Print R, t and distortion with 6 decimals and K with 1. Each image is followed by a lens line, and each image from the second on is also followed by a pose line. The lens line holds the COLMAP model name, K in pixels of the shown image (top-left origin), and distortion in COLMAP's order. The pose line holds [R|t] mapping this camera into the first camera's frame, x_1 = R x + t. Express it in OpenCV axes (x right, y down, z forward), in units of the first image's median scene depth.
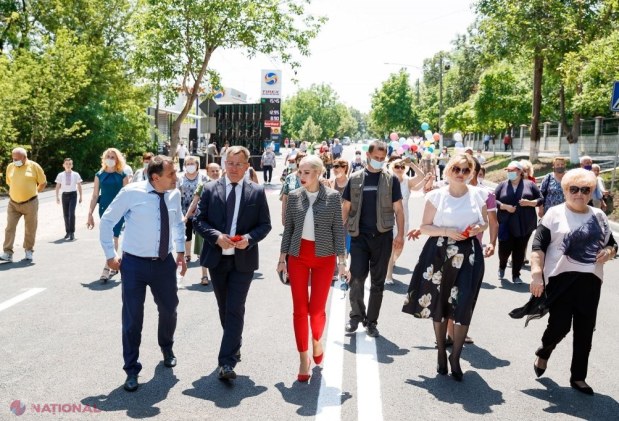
lens RADIAL K [[3606.1, 0, 309.5], [0, 3606.1, 210.5], [0, 0, 1]] dist [-0.213563, 16.401877]
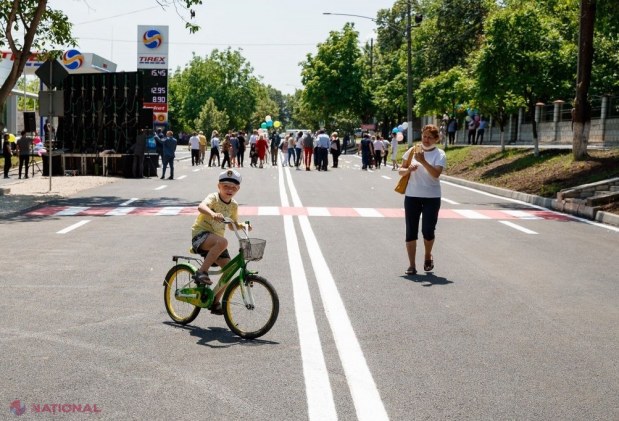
lens RADIAL K [[3606.1, 0, 309.5], [0, 3606.1, 210.5], [0, 0, 1]] dist [-0.213563, 16.401877]
pose [[0.999409, -0.012248, 0.032132, -0.003498], [0.012378, 0.999916, -0.003834, -0.002191], [-0.032082, 0.004230, 0.999476, 0.335678]]
